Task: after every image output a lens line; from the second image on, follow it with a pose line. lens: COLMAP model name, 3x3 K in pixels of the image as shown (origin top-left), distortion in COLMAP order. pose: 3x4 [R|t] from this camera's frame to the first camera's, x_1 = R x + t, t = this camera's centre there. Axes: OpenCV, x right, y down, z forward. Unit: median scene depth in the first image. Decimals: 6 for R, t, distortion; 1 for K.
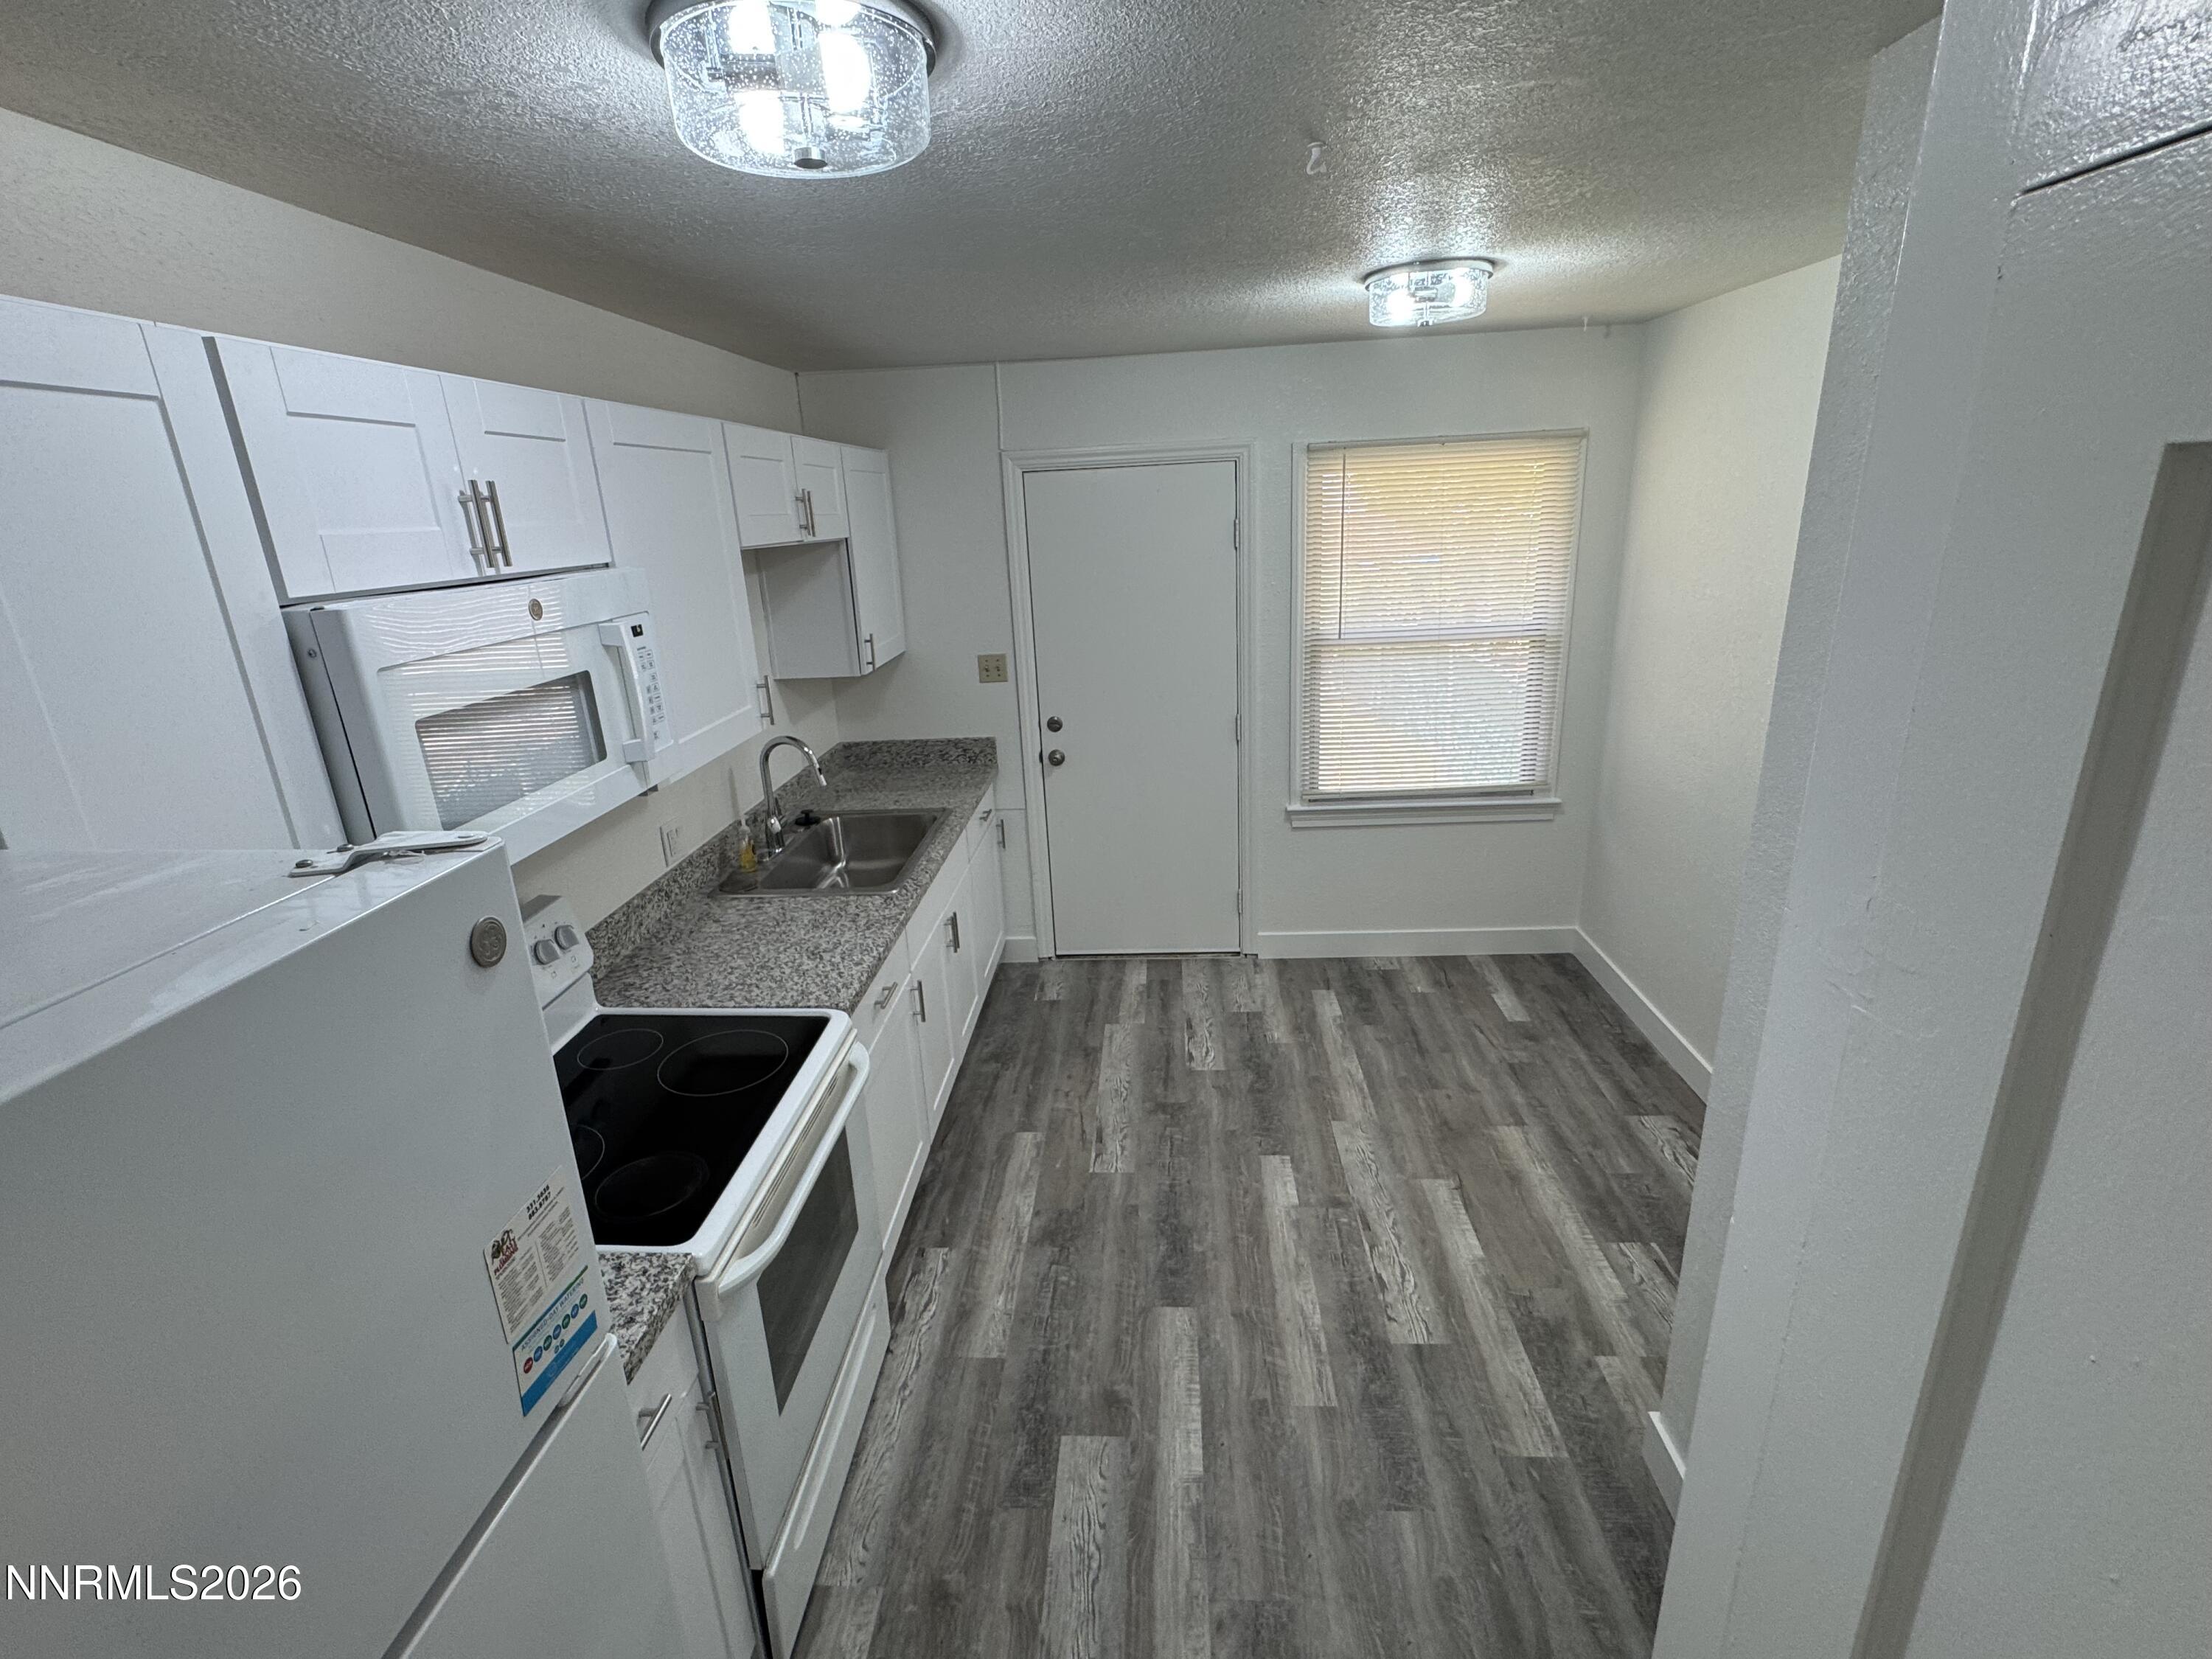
lens RADIAL K [[1023.0, 0, 1096.6], [0, 1023.0, 836.2], [0, 0, 1]] dist [0.001843, 0.000660]
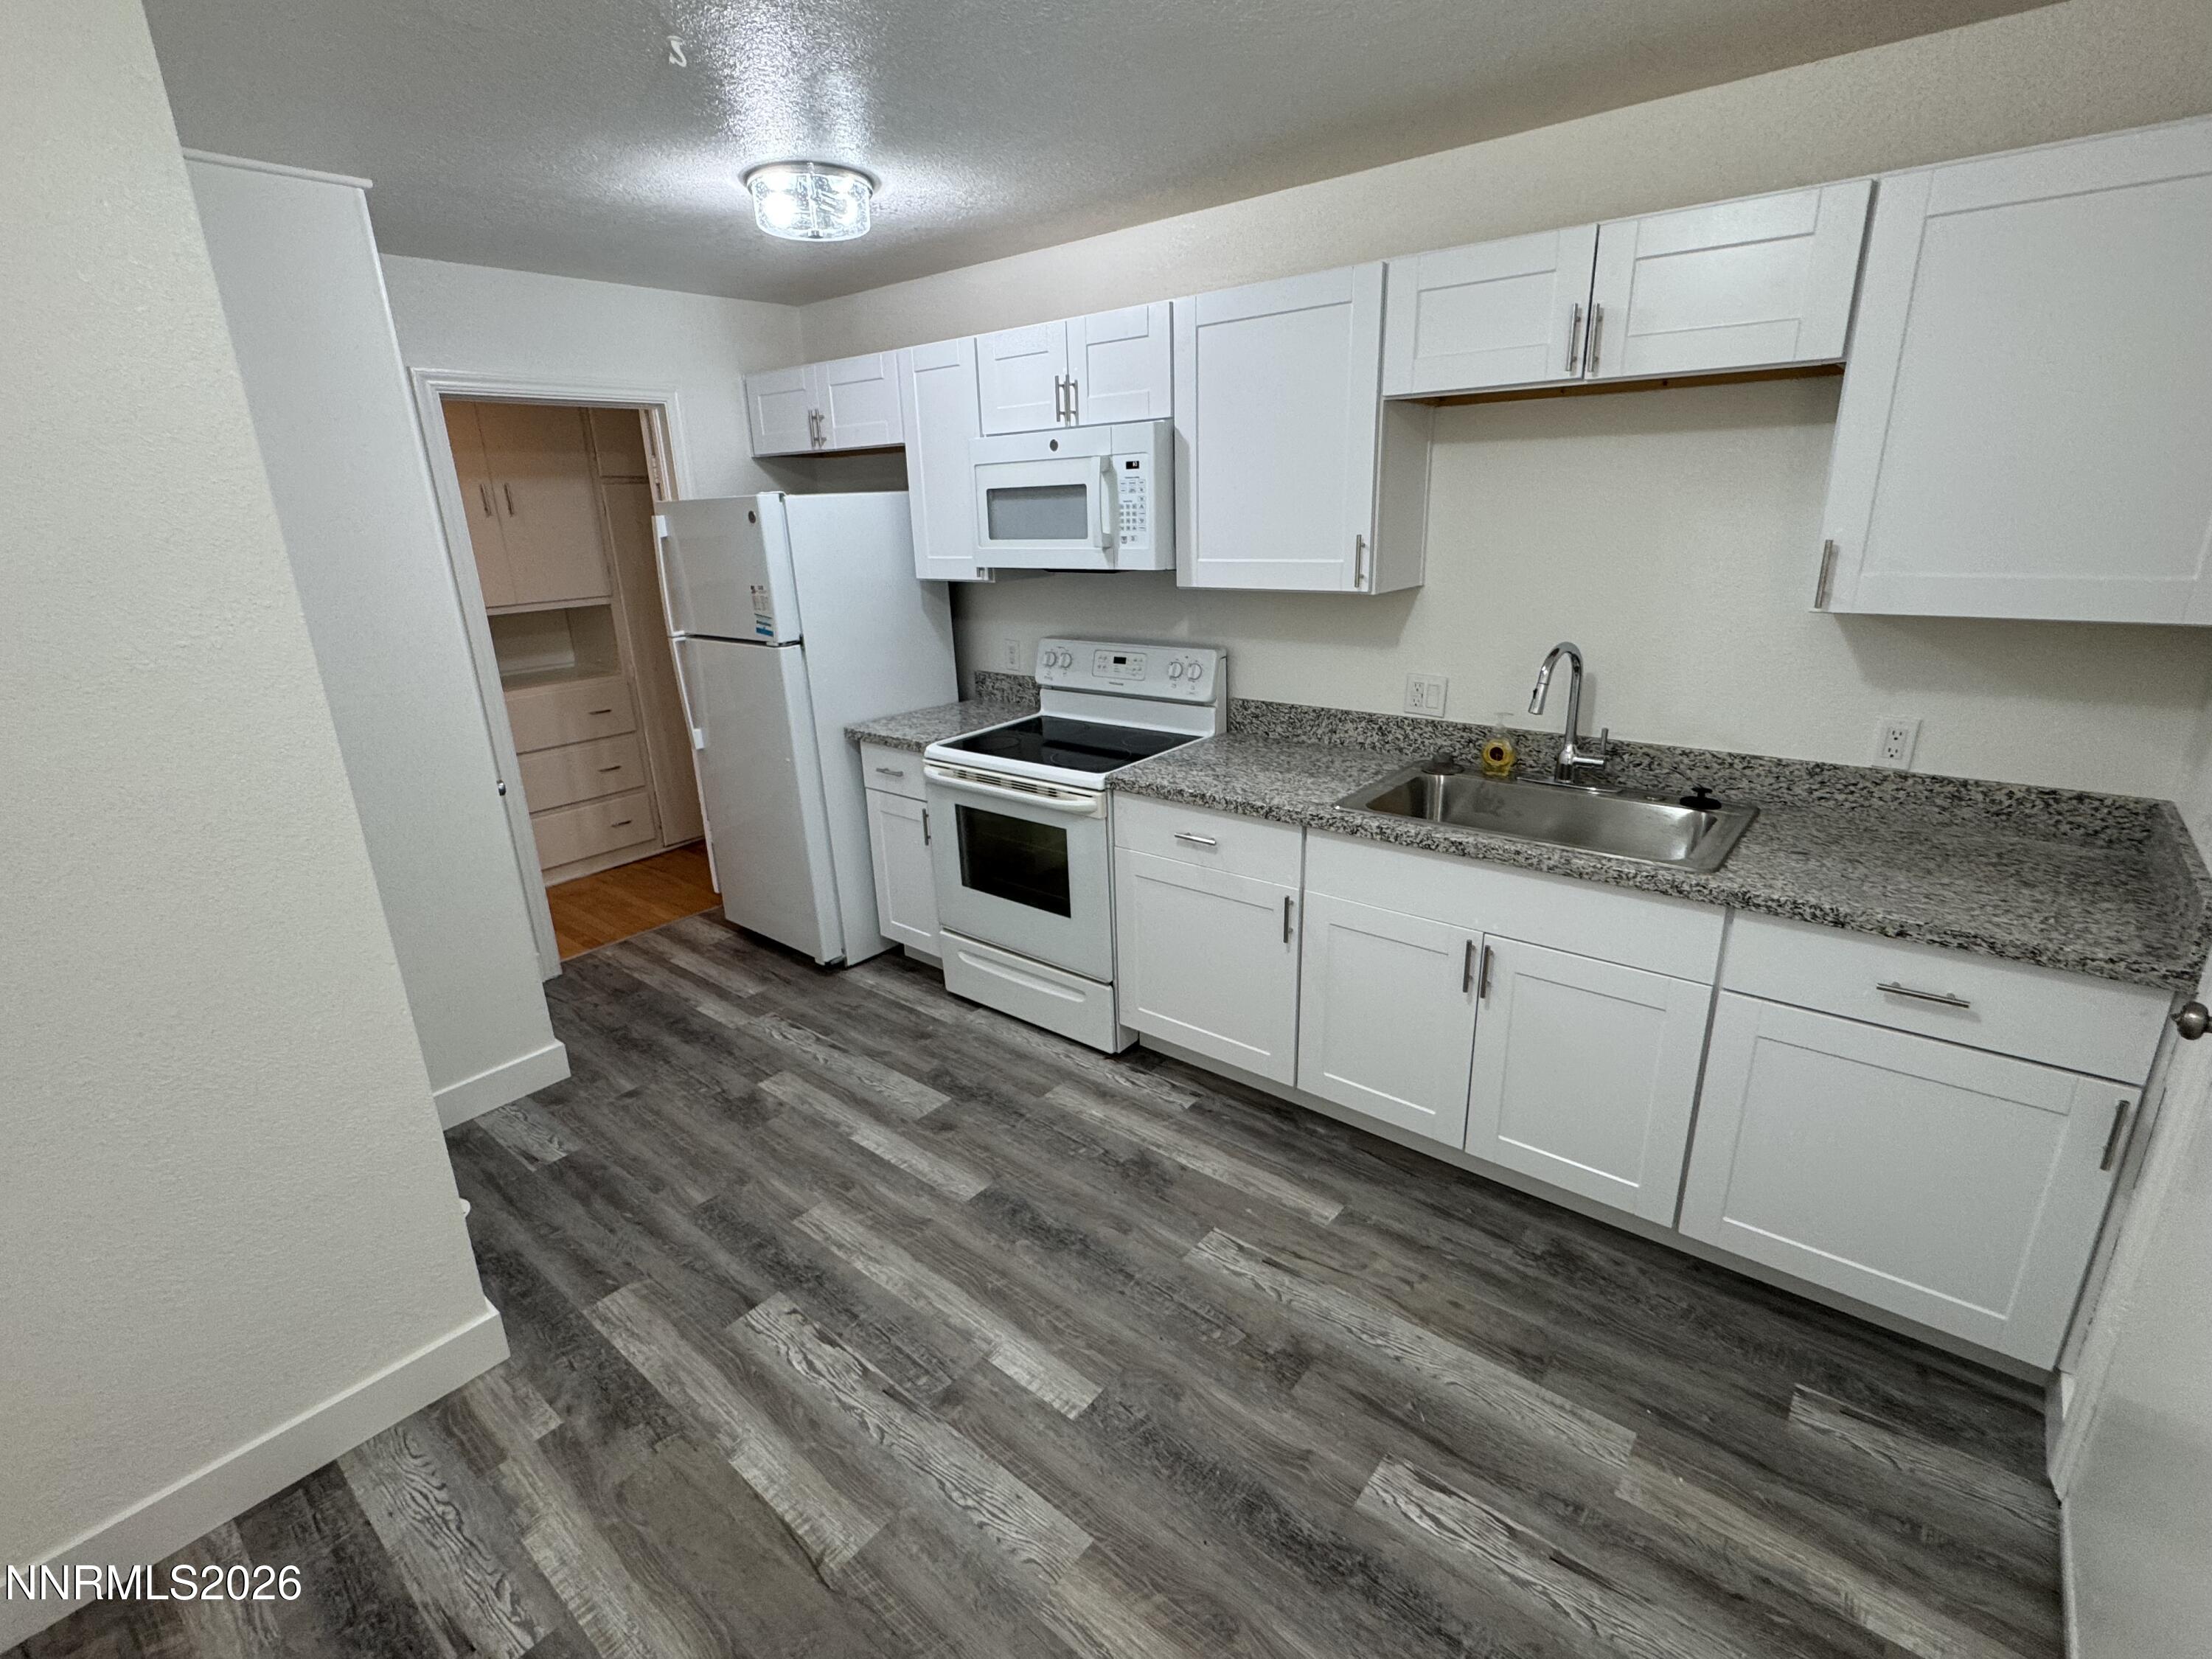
lens RADIAL K [[1023.0, 0, 1099.0], [0, 1023.0, 829.8], [0, 0, 1]] dist [0.001843, 0.000660]
pose [[-0.588741, 0.308906, -0.746968, 0.638141], [-0.193041, 0.843627, 0.501028, -0.360773], [0.784933, 0.439171, -0.437046, 1.355512]]
